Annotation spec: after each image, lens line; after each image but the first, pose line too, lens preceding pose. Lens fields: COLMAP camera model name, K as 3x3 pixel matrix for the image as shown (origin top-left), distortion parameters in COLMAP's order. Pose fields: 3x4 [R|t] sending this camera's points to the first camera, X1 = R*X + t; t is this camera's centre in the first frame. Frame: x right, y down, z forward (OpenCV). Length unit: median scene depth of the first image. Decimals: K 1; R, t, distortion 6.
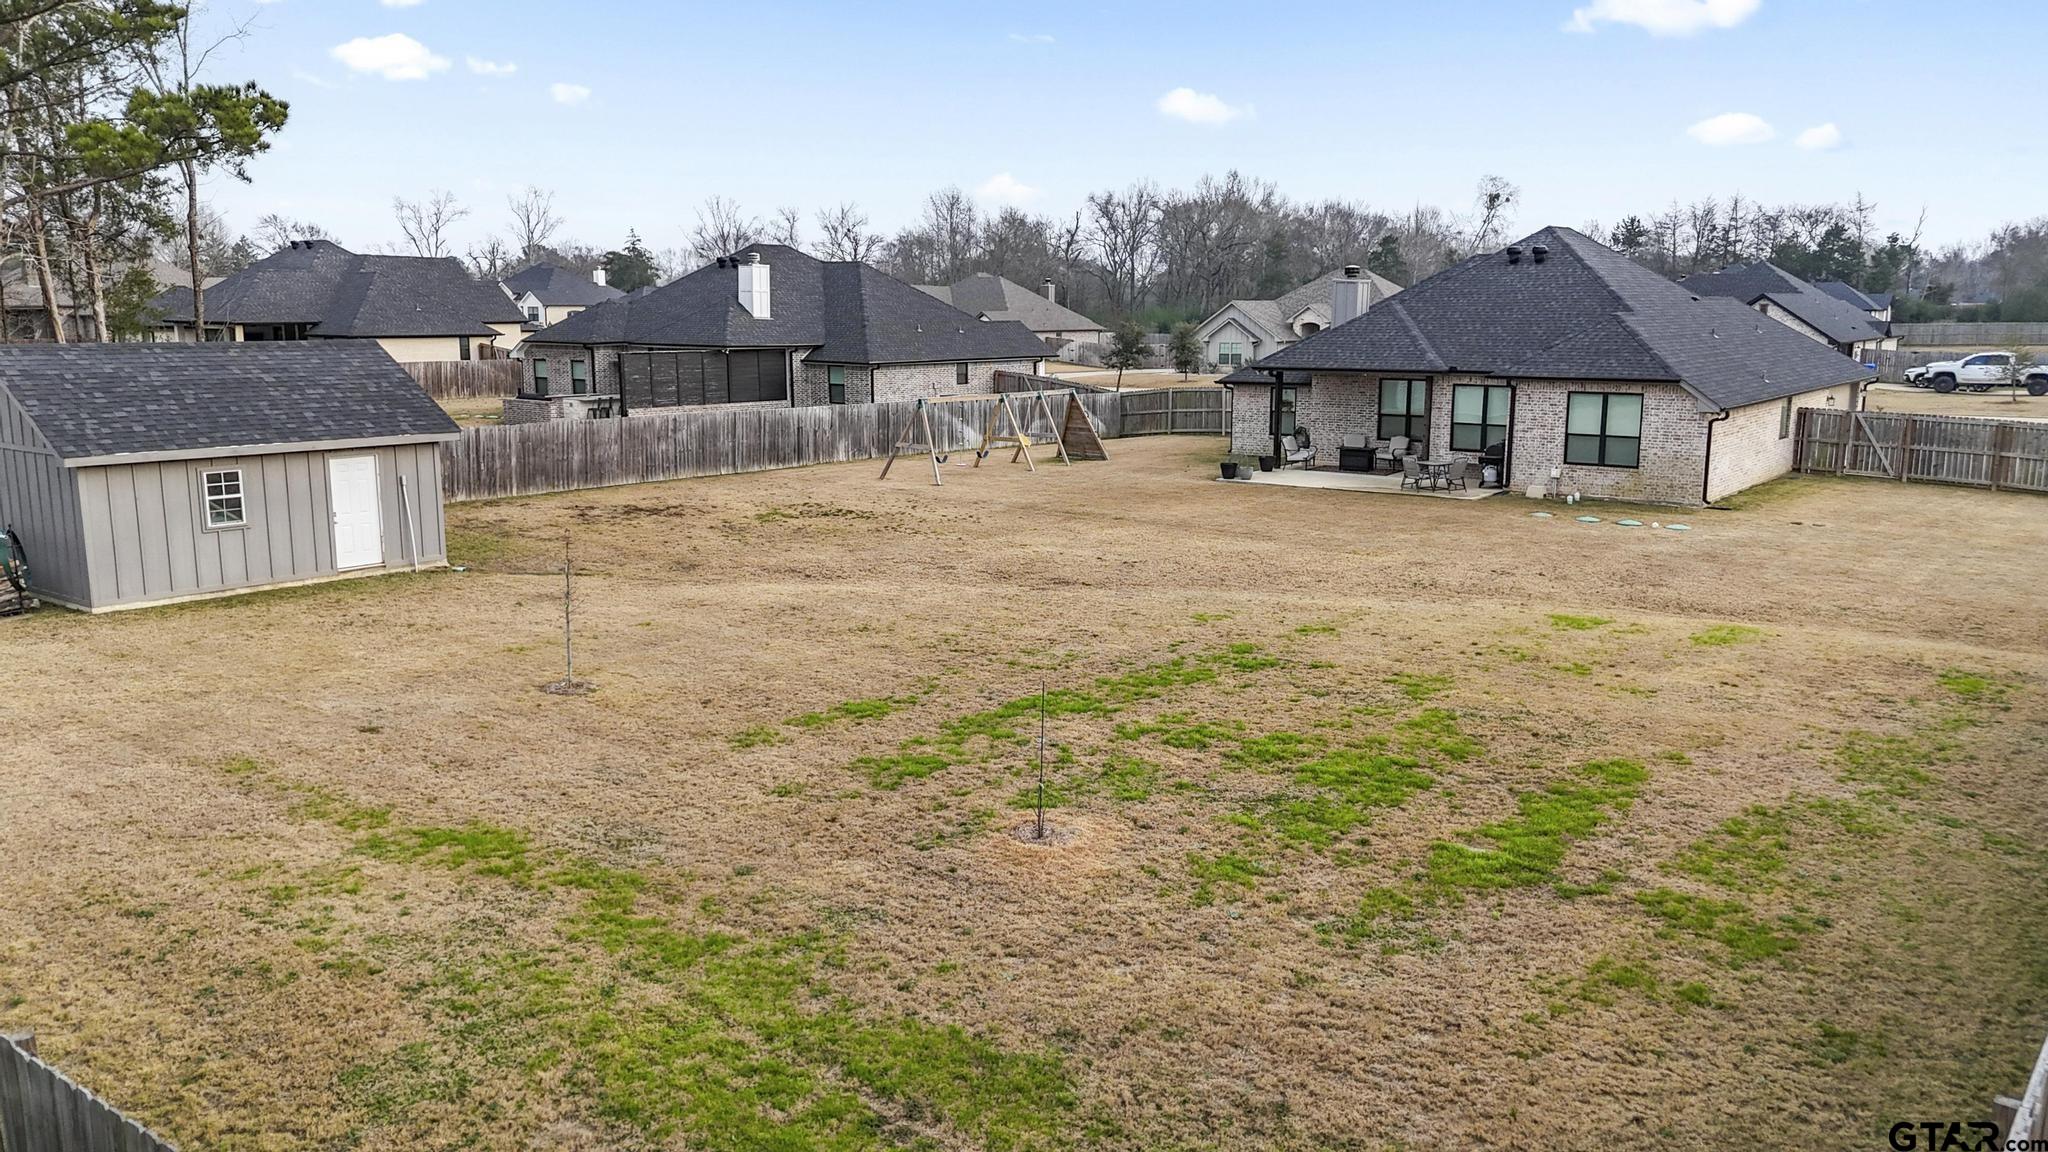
lens RADIAL K [[1545.1, 0, 1024.0], [0, 1545.1, 576.0], [0, 0, 1]] dist [0.059699, -0.004681]
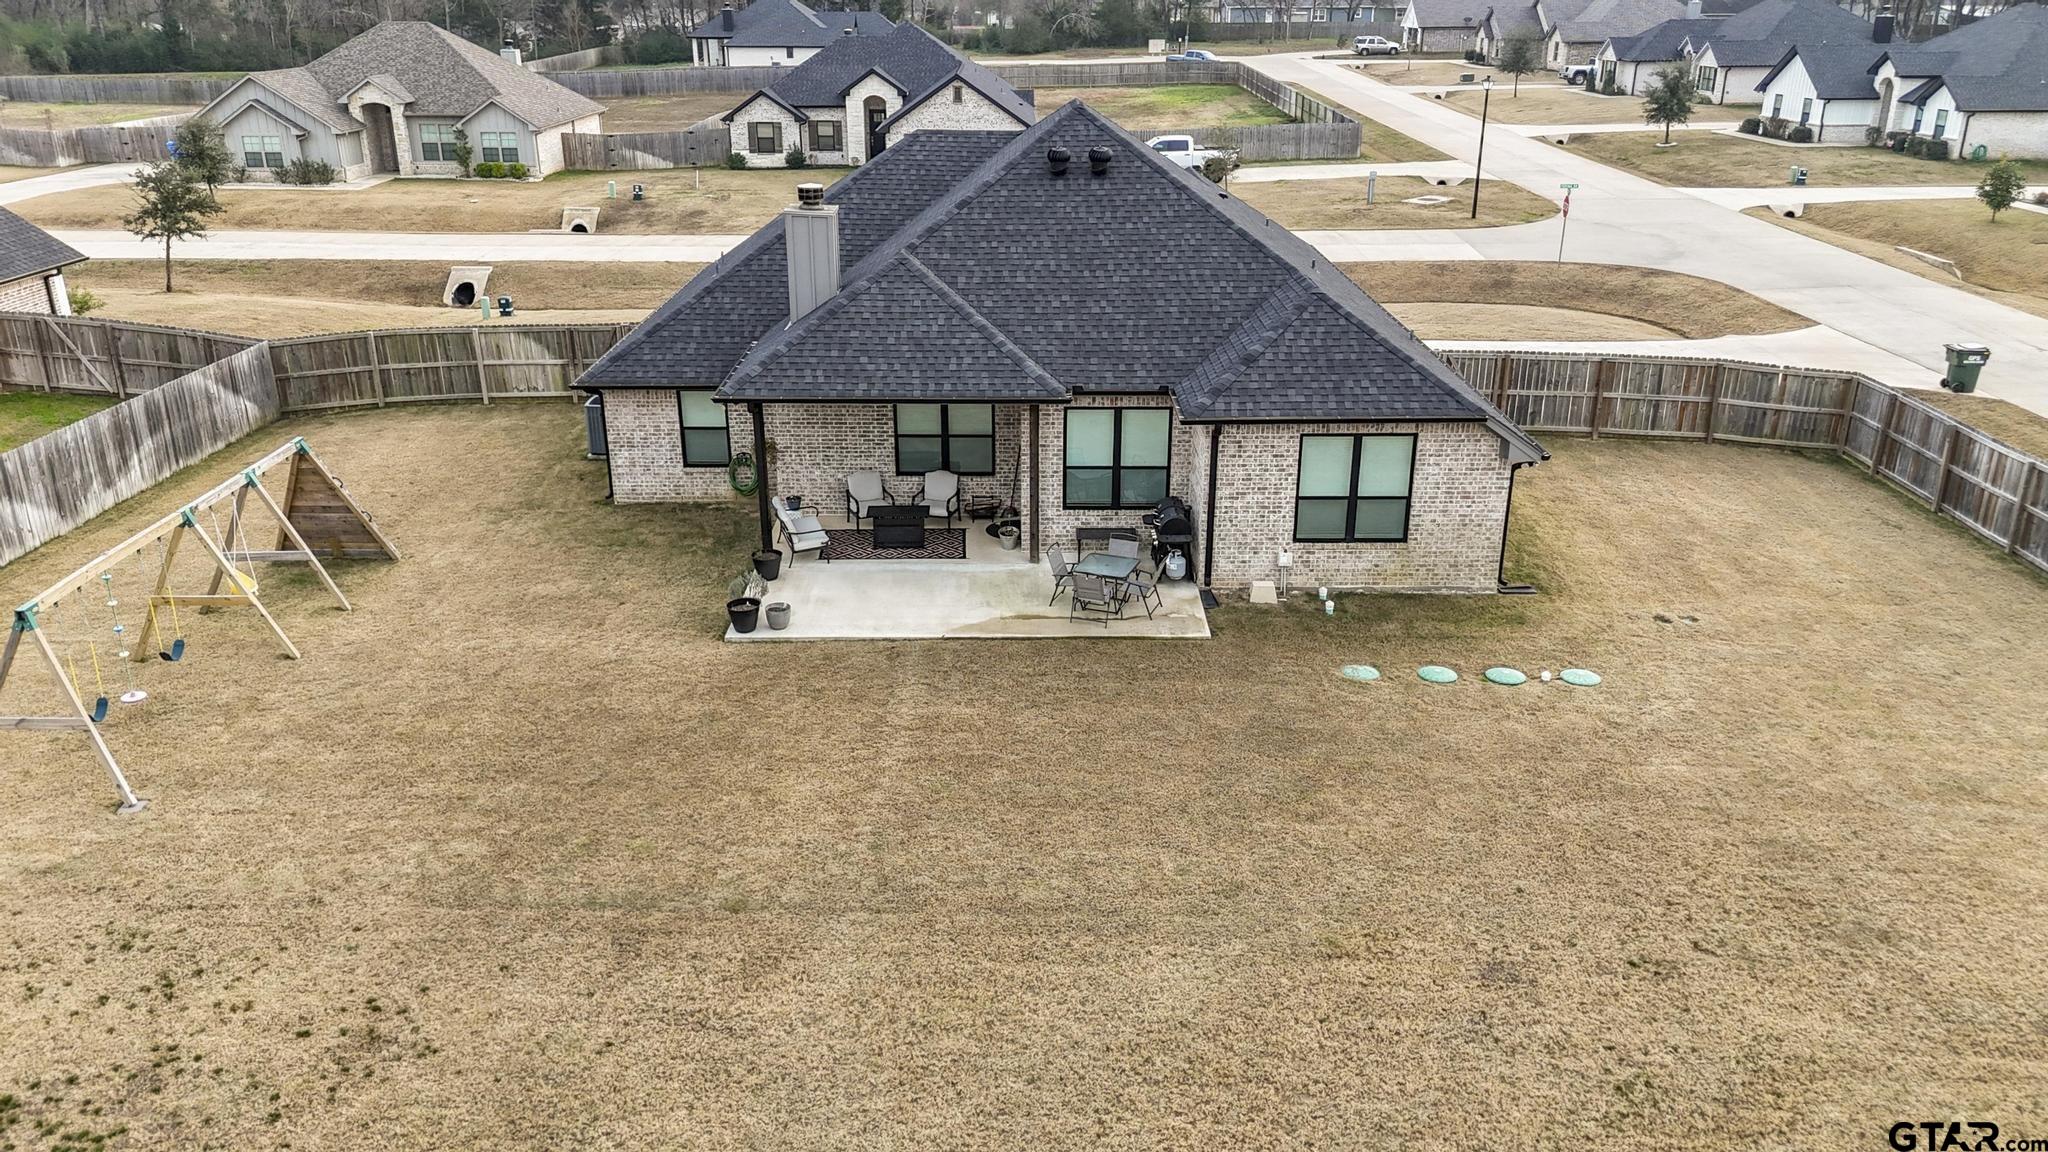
lens RADIAL K [[1545.1, 0, 1024.0], [0, 1545.1, 576.0], [0, 0, 1]] dist [0.059699, -0.004681]
pose [[0.794144, -0.222285, 0.565618, -0.098033], [0.111273, 0.968158, 0.224252, -0.201268], [-0.597456, -0.115150, 0.793591, 0.527477]]
